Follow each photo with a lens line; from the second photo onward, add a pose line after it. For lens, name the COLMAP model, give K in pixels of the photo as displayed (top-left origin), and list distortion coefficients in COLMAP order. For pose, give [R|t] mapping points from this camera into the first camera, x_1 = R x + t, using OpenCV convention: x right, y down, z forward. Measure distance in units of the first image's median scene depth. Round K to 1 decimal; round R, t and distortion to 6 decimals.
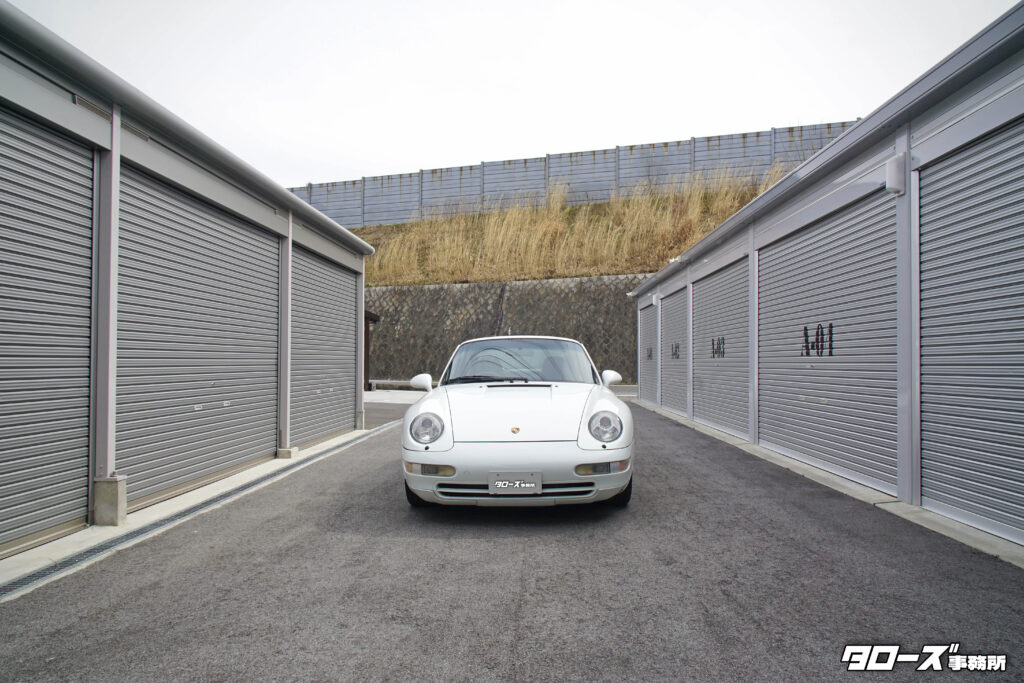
lens RADIAL K [[890.5, 0, 512.0], [0, 890.5, 341.5], [0, 0, 1]] dist [-0.052801, 0.085719]
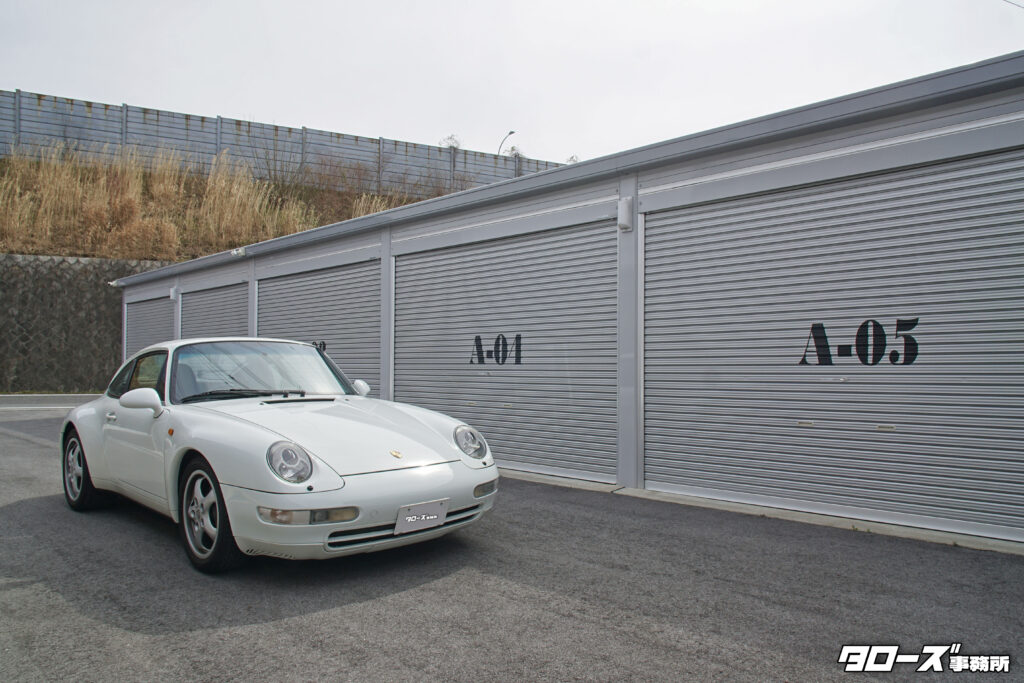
lens RADIAL K [[890.5, 0, 512.0], [0, 890.5, 341.5], [0, 0, 1]] dist [-0.052801, 0.085719]
pose [[0.557253, 0.021762, 0.830058, -0.542554], [-0.024145, 0.999658, -0.010000, -0.000675], [-0.829992, -0.014469, 0.557588, 0.382315]]
